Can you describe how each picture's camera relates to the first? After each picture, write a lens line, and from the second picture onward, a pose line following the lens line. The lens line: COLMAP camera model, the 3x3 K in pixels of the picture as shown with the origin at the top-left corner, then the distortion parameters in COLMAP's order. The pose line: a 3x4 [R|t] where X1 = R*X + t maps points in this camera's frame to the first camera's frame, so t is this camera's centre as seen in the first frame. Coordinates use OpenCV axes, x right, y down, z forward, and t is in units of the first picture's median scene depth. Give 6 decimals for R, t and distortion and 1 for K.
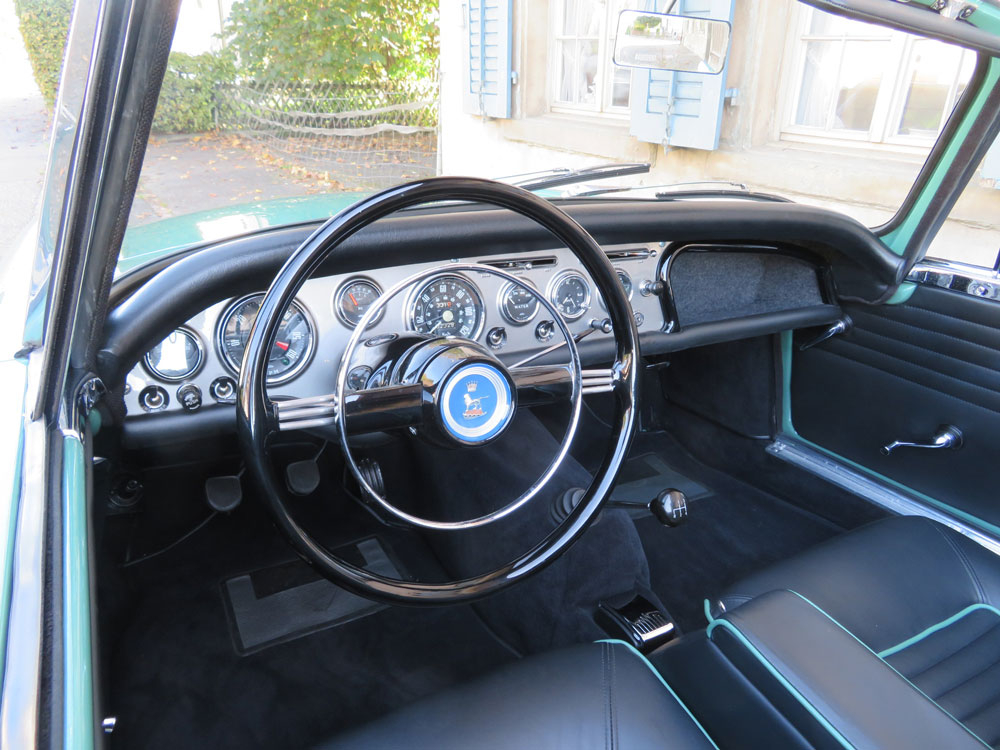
lens RADIAL K [[708.7, 0, 497.8], [0, 708.7, 377.3], [0, 0, 1]] dist [-0.000577, -0.000181]
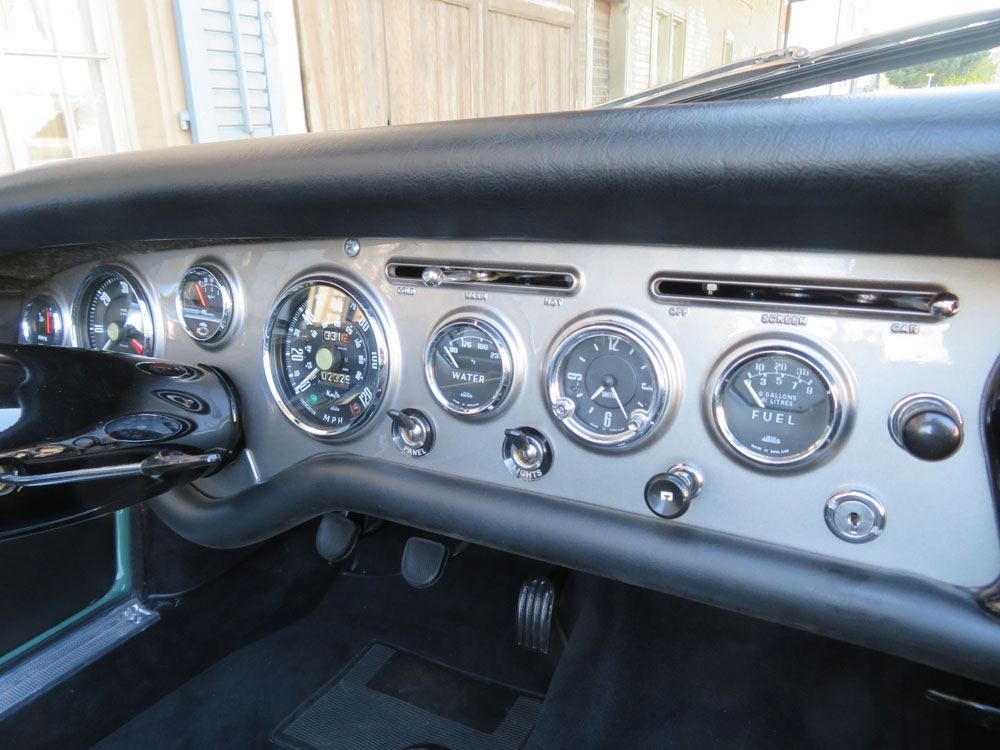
lens RADIAL K [[708.7, 0, 497.8], [0, 708.7, 377.3], [0, 0, 1]] dist [-0.000577, -0.000181]
pose [[0.526336, 0.204209, -0.825390, 0.336280], [-0.259511, 0.962995, 0.072768, -0.116899], [0.809706, 0.175897, 0.559853, 0.677873]]
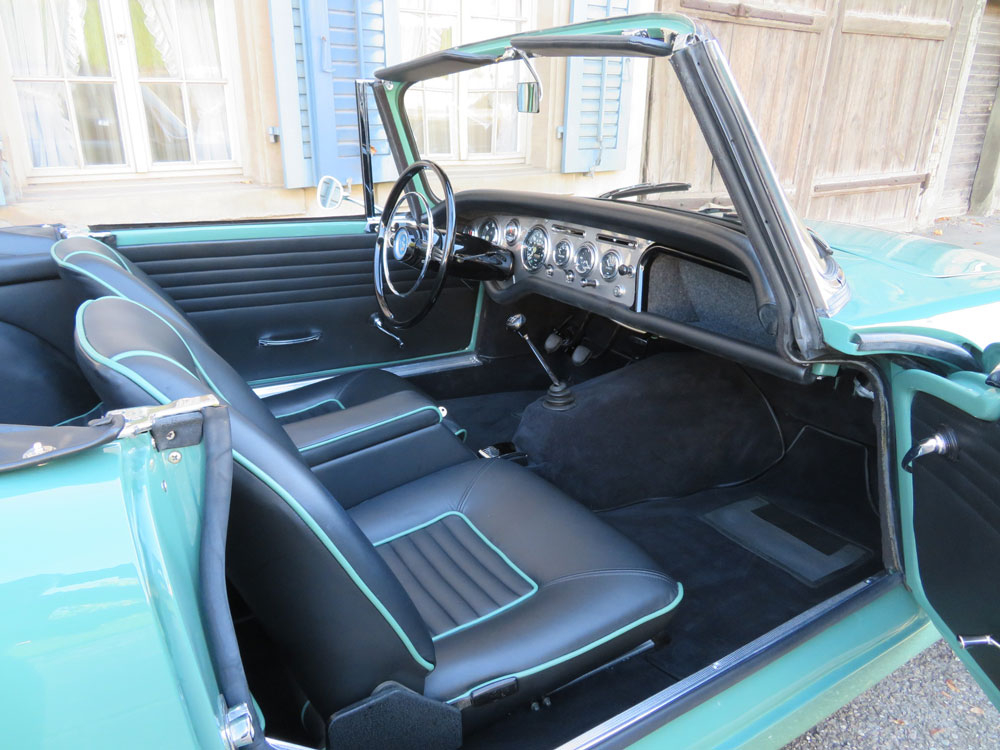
lens RADIAL K [[704.9, 0, 500.0], [0, 704.9, 375.0], [0, 0, 1]] dist [0.000792, -0.002543]
pose [[0.041276, 0.290553, -0.955968, 1.453434], [-0.385407, 0.887368, 0.253062, -0.186304], [0.921823, 0.357991, 0.148608, 0.629073]]
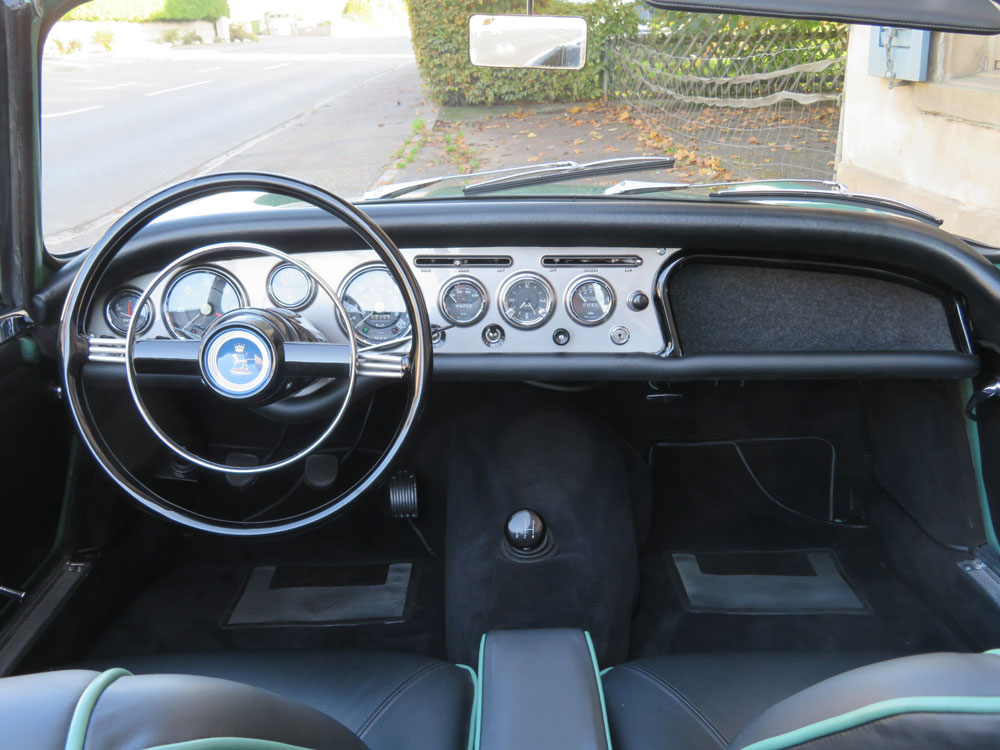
lens RADIAL K [[1061.2, 0, 487.4], [0, 1061.2, 373.7], [0, 0, 1]] dist [0.019969, 0.028506]
pose [[0.866841, 0.107700, -0.486813, 0.662709], [-0.145908, 0.988443, -0.041132, 0.037990], [0.476757, 0.106684, 0.872537, -0.187623]]
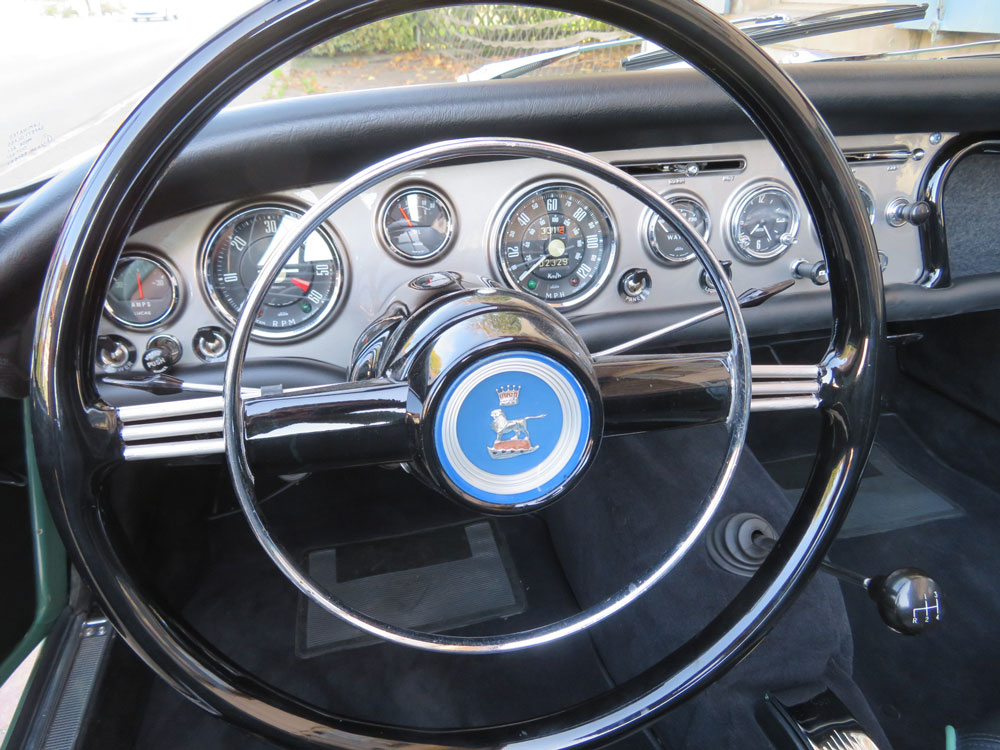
lens RADIAL K [[708.7, 0, 497.8], [0, 708.7, 377.3], [0, 0, 1]] dist [-0.000577, -0.000181]
pose [[0.960855, 0.081780, -0.264707, 0.048632], [-0.055791, 0.992984, 0.104263, -0.027961], [0.271377, -0.085413, 0.958676, 0.293905]]
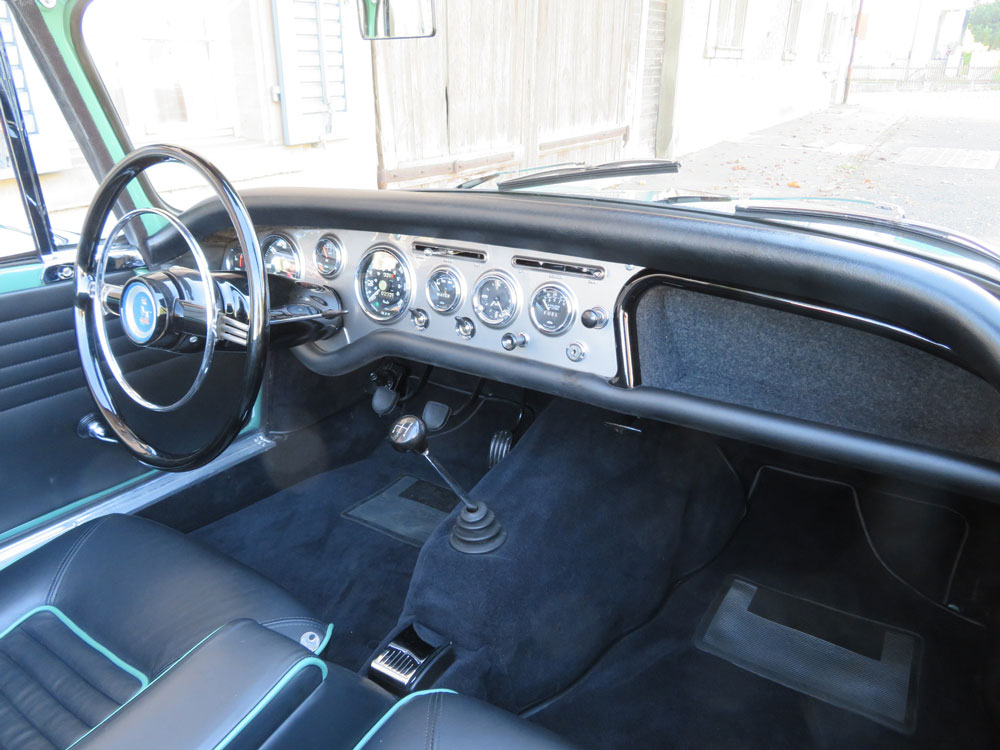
lens RADIAL K [[708.7, 0, 497.8], [0, 708.7, 377.3], [0, 0, 1]] dist [-0.000577, -0.000181]
pose [[0.451513, 0.290020, -0.843815, 0.803772], [-0.306325, 0.938607, 0.158689, -0.149293], [0.838034, 0.186832, 0.512634, 0.506506]]
